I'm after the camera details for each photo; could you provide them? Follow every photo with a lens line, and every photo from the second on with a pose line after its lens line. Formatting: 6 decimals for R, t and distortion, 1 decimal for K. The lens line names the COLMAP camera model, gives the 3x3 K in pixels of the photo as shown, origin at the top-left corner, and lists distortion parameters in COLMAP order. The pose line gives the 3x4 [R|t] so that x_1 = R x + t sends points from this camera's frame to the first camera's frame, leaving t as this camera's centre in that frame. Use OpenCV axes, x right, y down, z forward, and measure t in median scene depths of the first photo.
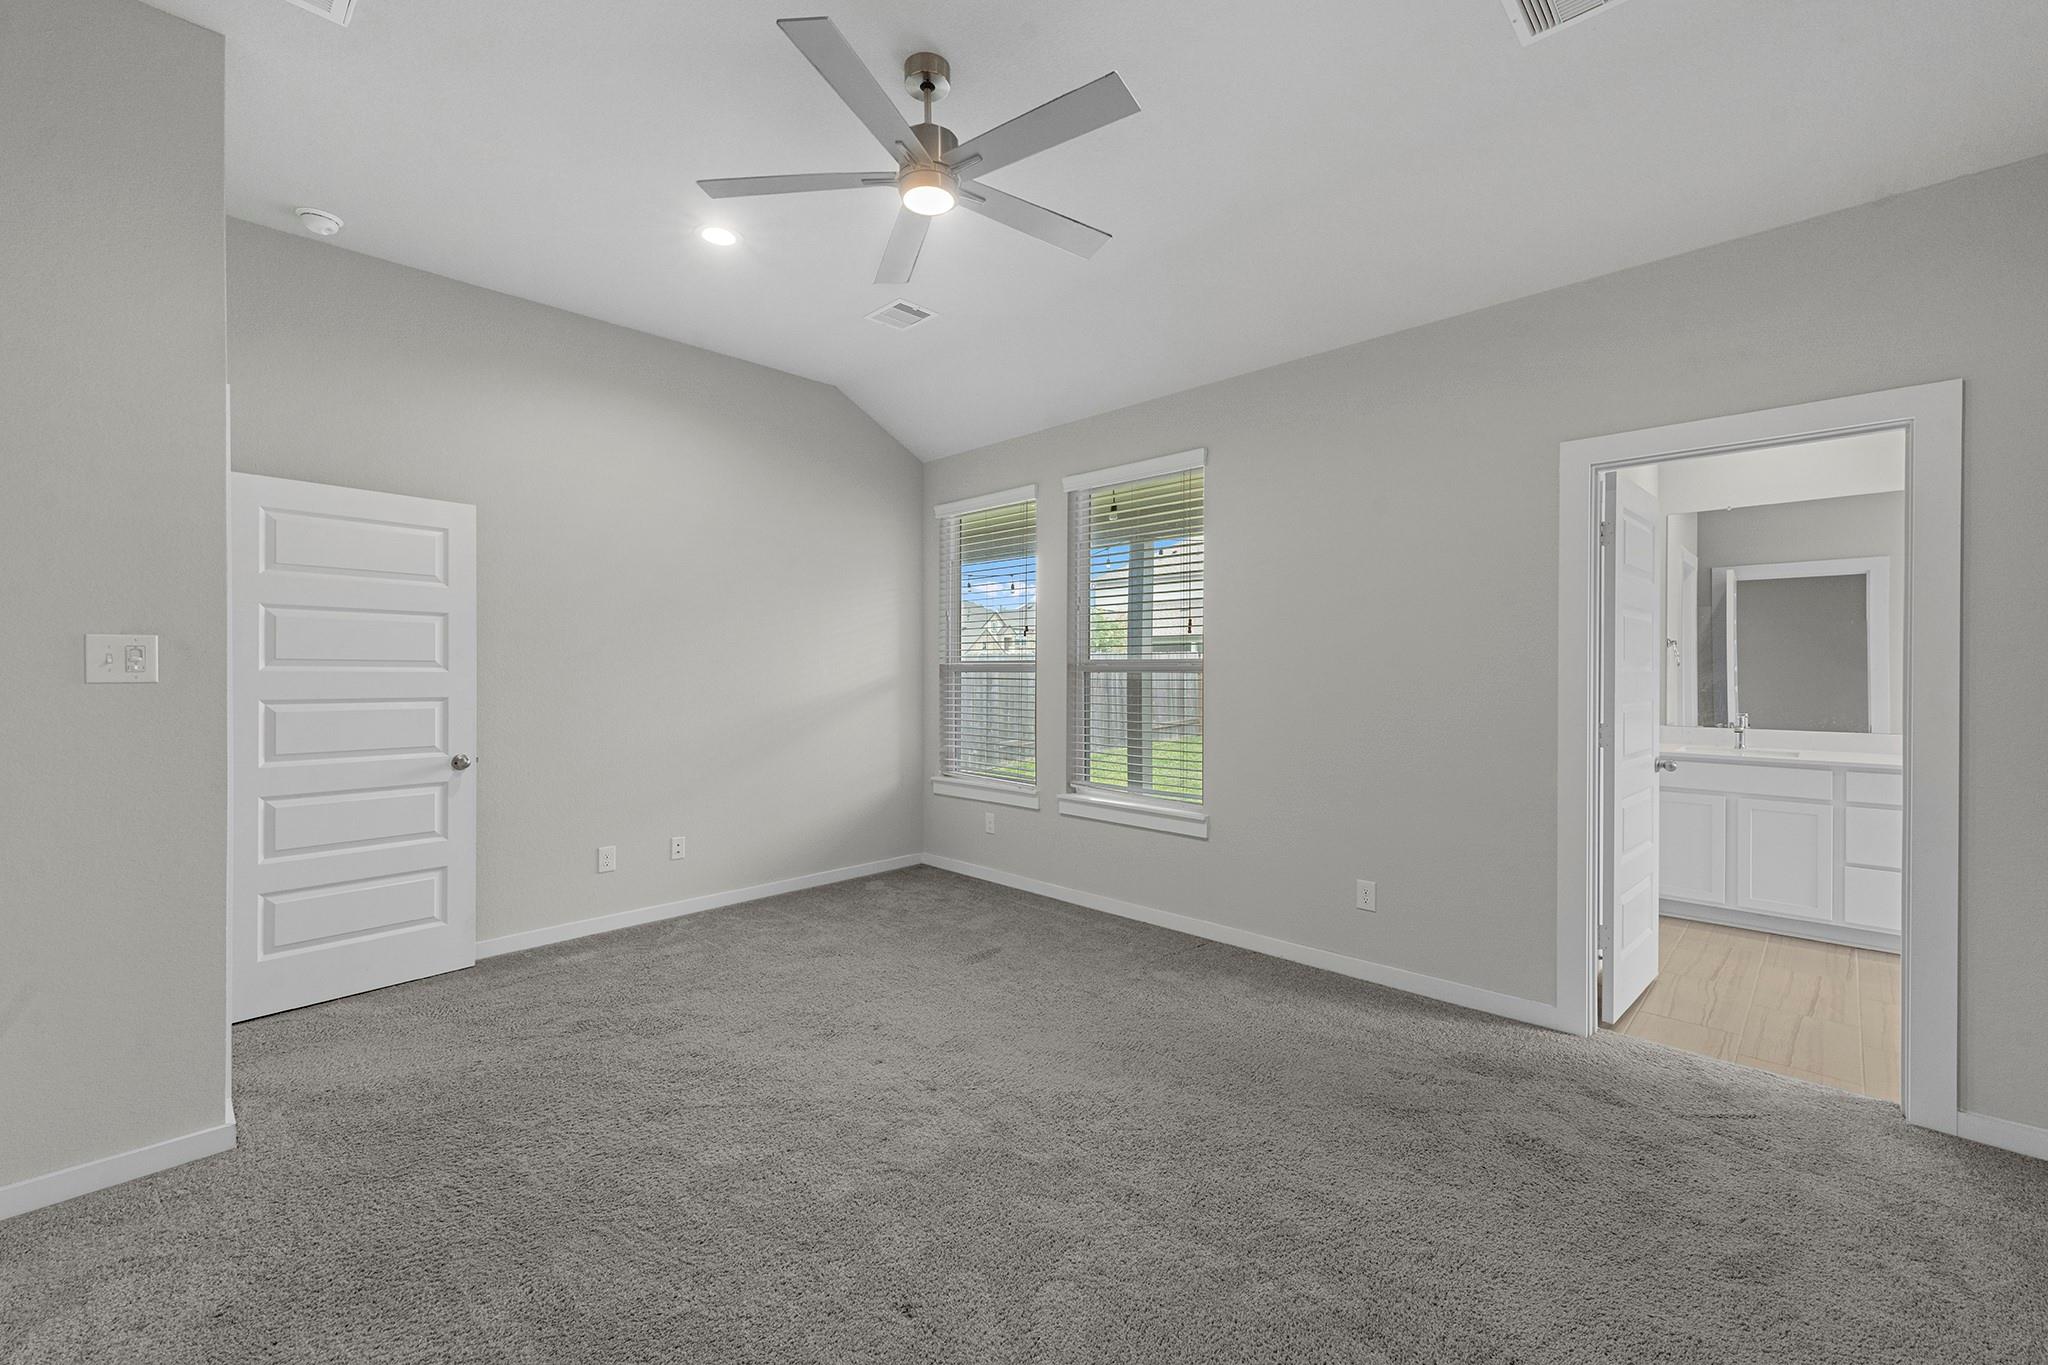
lens RADIAL K [[825.2, 0, 1029.6], [0, 825.2, 679.8], [0, 0, 1]] dist [0.003906, 0.000928]
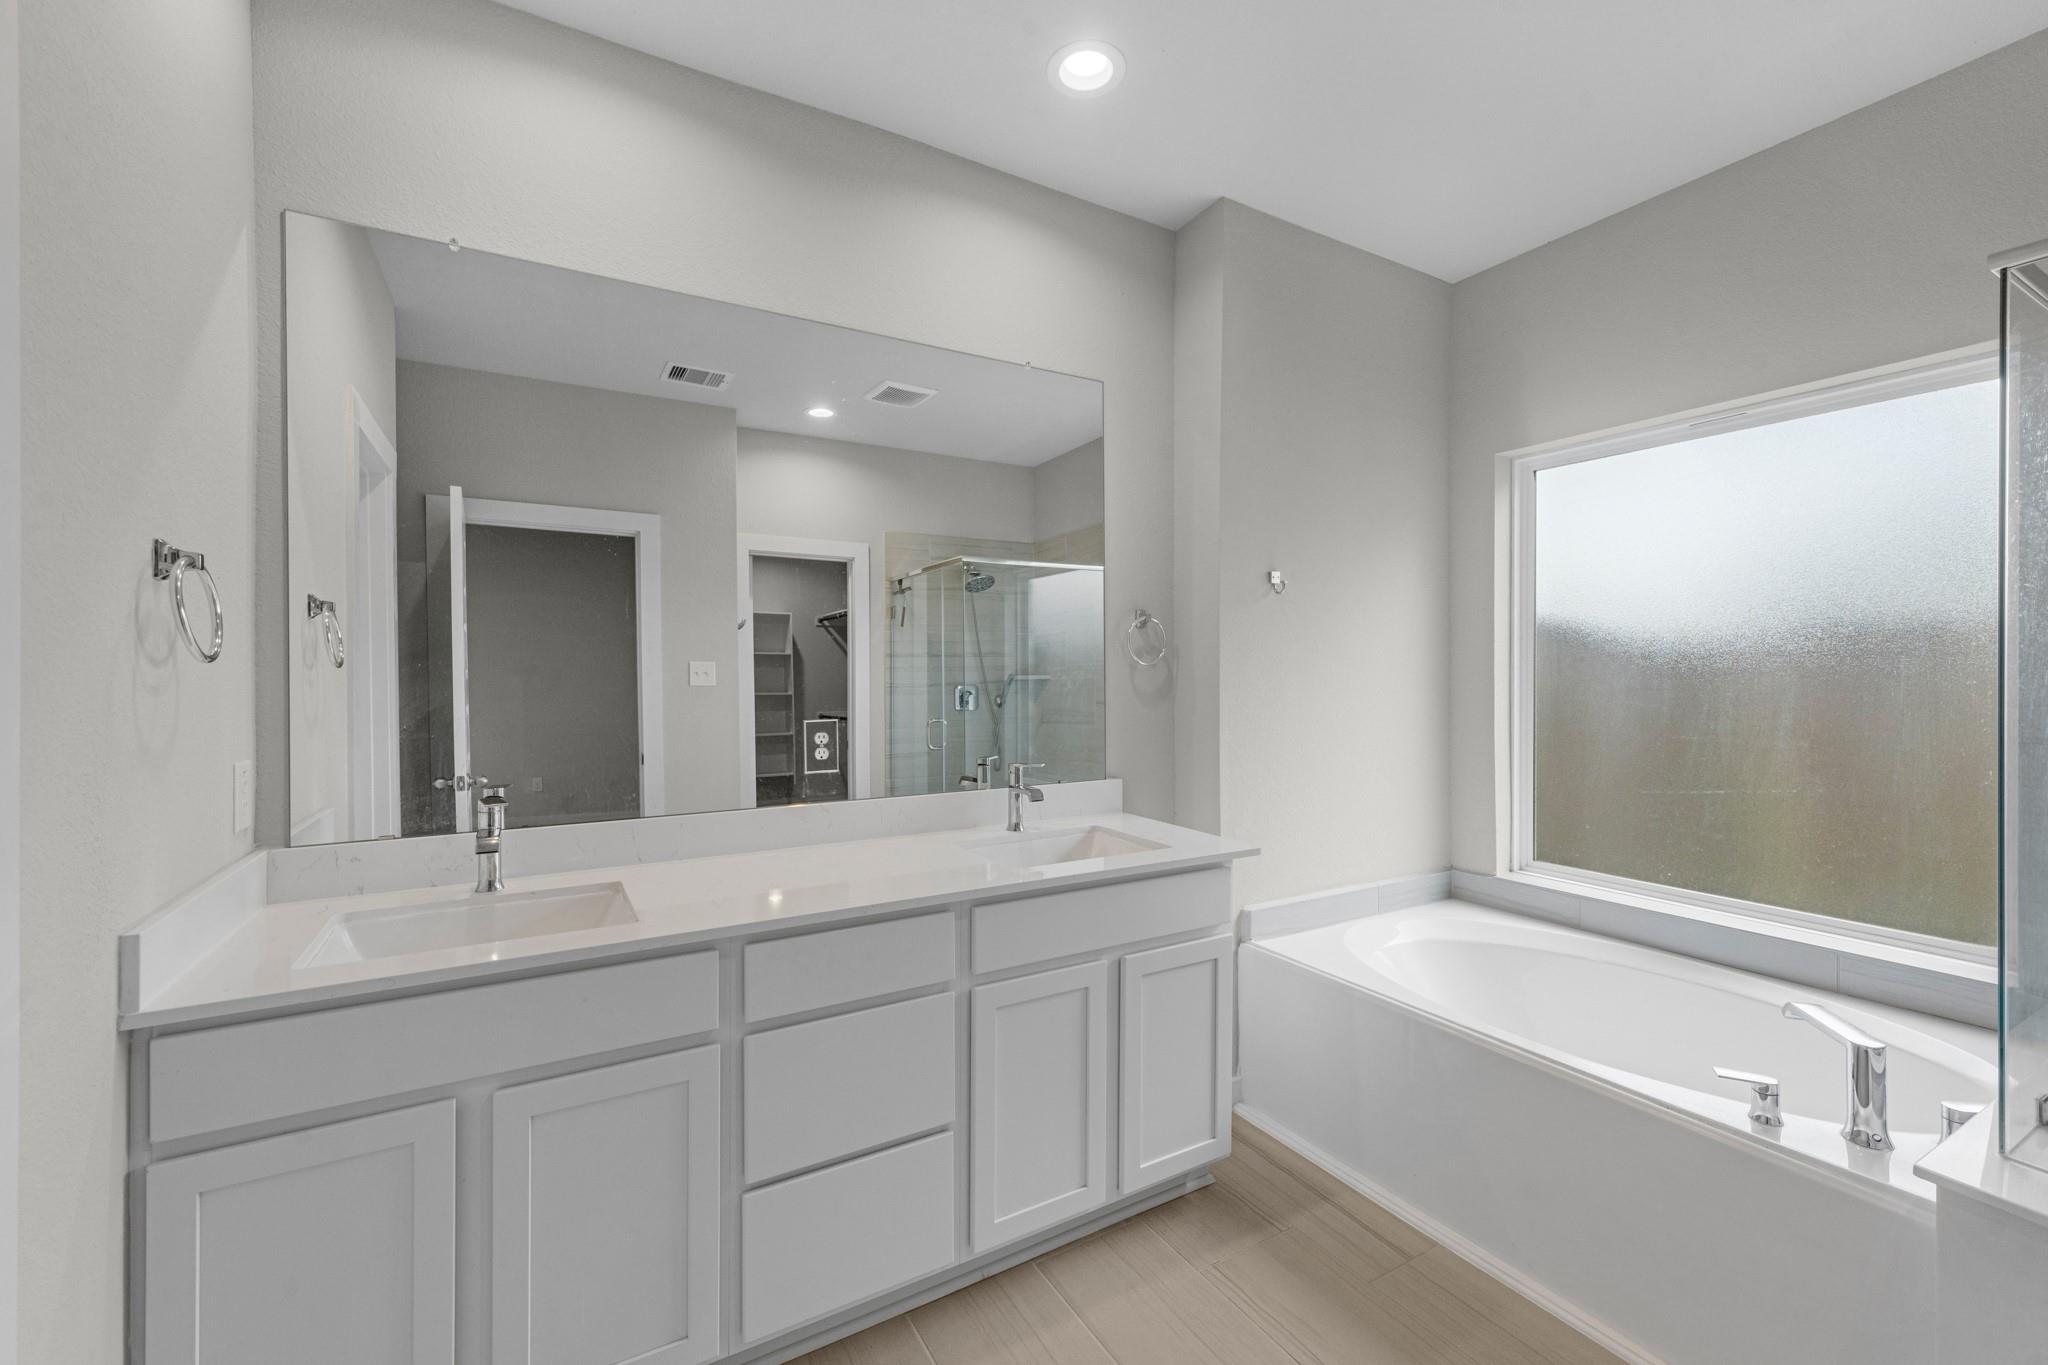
lens RADIAL K [[825.2, 0, 1013.7], [0, 825.2, 673.5], [0, 0, 1]] dist [0.003906, 0.000928]
pose [[0.269534, 0.001730, 0.962989, 0.407734], [0.012880, 0.999902, -0.005401, -0.005772], [-0.962905, 0.013859, 0.269485, 0.485179]]
